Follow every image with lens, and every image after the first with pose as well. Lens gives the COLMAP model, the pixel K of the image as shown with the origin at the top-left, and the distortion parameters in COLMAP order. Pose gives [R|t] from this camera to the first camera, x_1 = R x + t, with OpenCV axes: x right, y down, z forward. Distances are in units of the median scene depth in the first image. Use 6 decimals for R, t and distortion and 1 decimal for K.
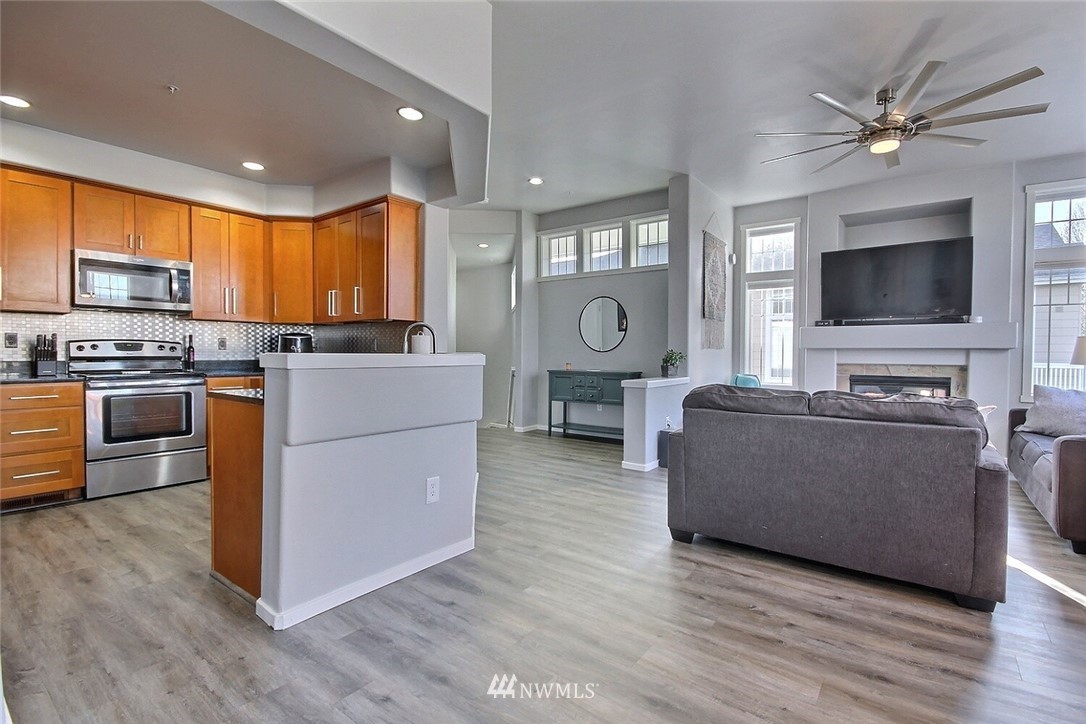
lens RADIAL K [[501.6, 0, 545.1], [0, 501.6, 356.7], [0, 0, 1]] dist [-0.000732, -0.000314]
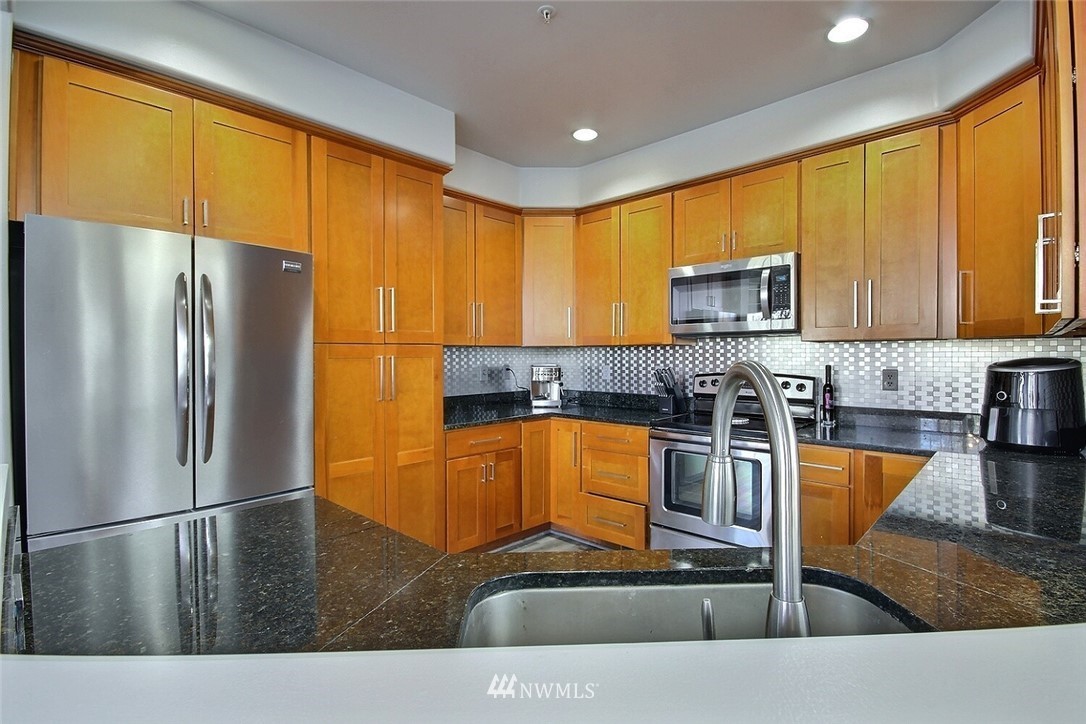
lens RADIAL K [[501.6, 0, 550.8], [0, 501.6, 364.6], [0, 0, 1]] dist [-0.000732, -0.000314]
pose [[-0.066926, -0.008166, -0.997725, -0.054707], [-0.018393, 0.999807, -0.006949, -0.031729], [0.997588, 0.017886, -0.067063, 0.655832]]
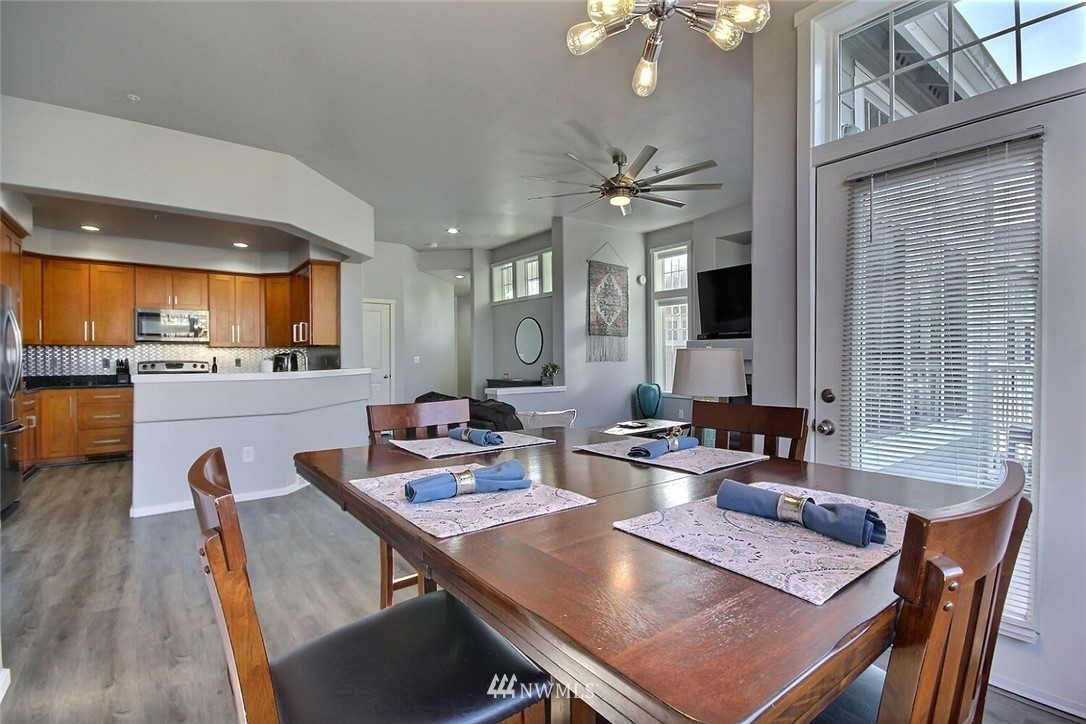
lens RADIAL K [[501.6, 0, 545.4], [0, 501.6, 357.6], [0, 0, 1]] dist [-0.000732, -0.000314]
pose [[0.963512, -0.011021, -0.267437, 0.626194], [0.008803, 0.999916, -0.009492, -0.017257], [0.267520, 0.006792, 0.963528, -0.183921]]
